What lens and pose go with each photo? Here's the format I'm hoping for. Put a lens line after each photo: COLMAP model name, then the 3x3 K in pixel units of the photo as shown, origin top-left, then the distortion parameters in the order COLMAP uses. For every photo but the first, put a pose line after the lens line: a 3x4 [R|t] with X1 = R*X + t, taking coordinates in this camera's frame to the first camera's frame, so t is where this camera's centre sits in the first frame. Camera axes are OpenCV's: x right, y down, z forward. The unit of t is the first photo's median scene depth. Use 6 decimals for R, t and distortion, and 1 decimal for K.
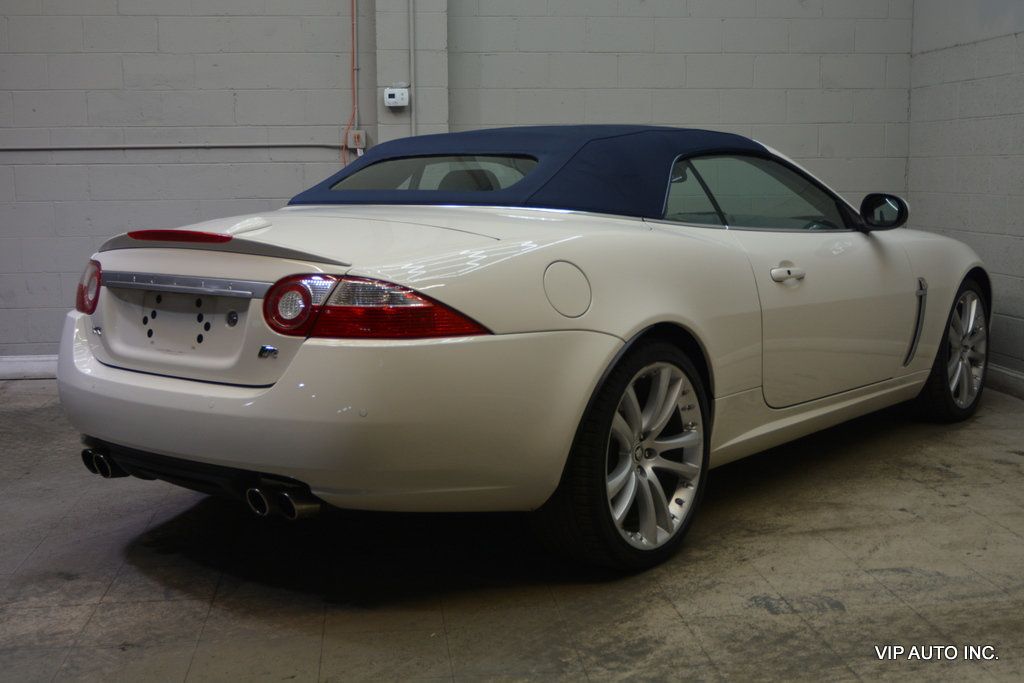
lens RADIAL K [[1315.7, 0, 509.3], [0, 1315.7, 340.3], [0, 0, 1]] dist [-0.012917, 0.000000]
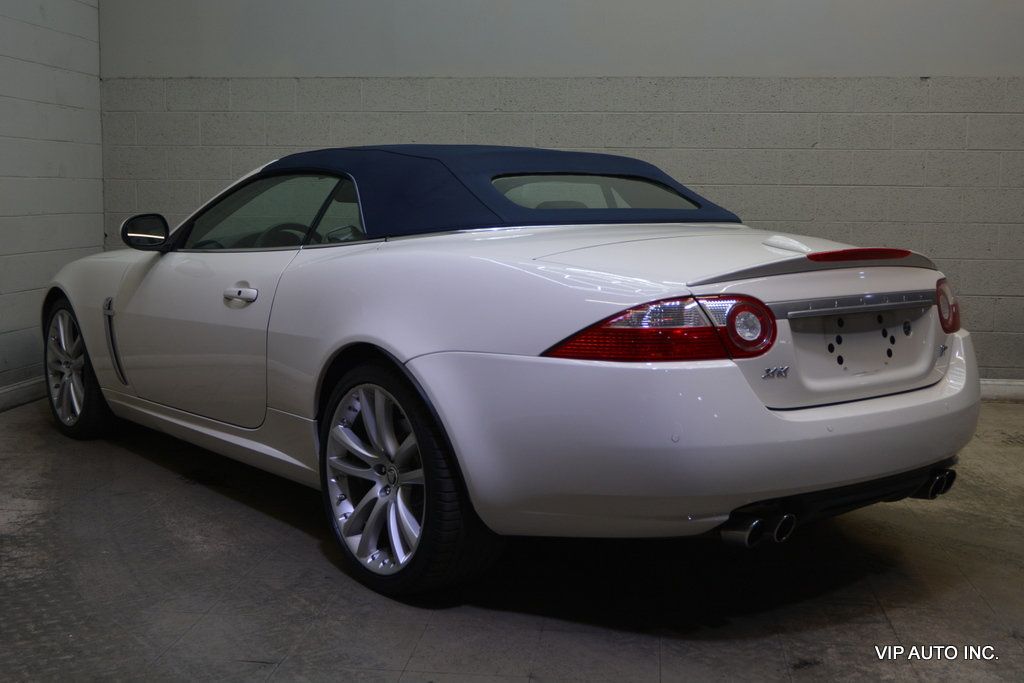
lens RADIAL K [[1243.4, 0, 539.1], [0, 1243.4, 309.1], [0, 0, 1]] dist [-0.009826, 0.000000]
pose [[0.190806, -0.080949, 0.978284, -1.004732], [0.118726, 0.991181, 0.058860, -0.101542], [-0.974421, 0.104917, 0.198734, 0.877134]]
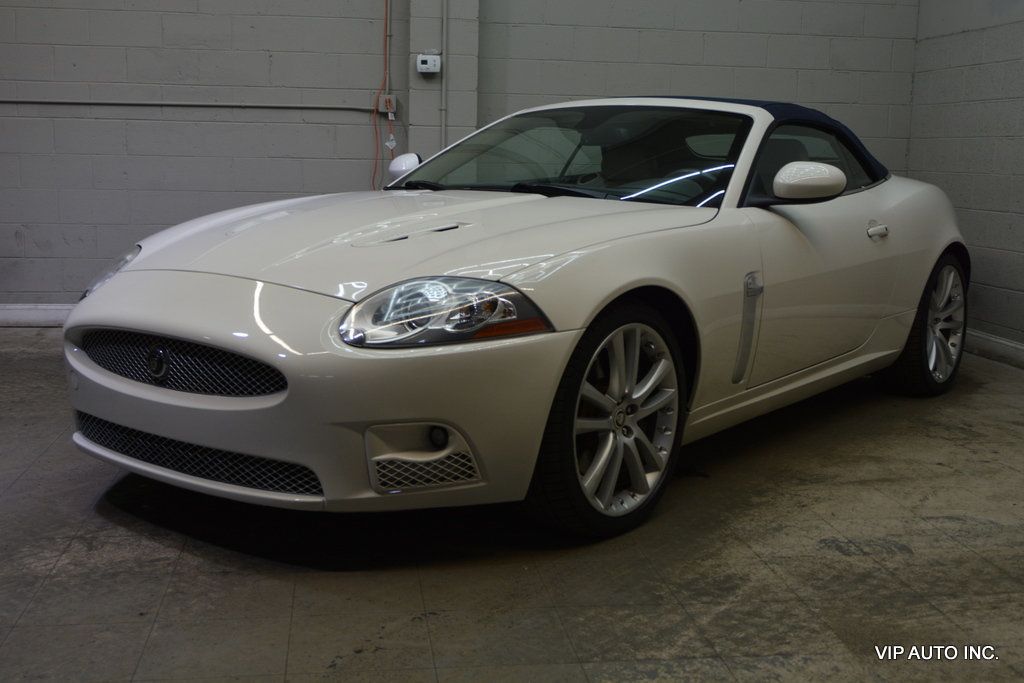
lens RADIAL K [[1243.4, 0, 511.1], [0, 1243.4, 343.1], [0, 0, 1]] dist [-0.009826, 0.000000]
pose [[0.999127, 0.025184, 0.033330, -0.078473], [-0.025924, 0.999423, 0.021949, 0.019763], [-0.032758, -0.022794, 0.999203, 0.022727]]
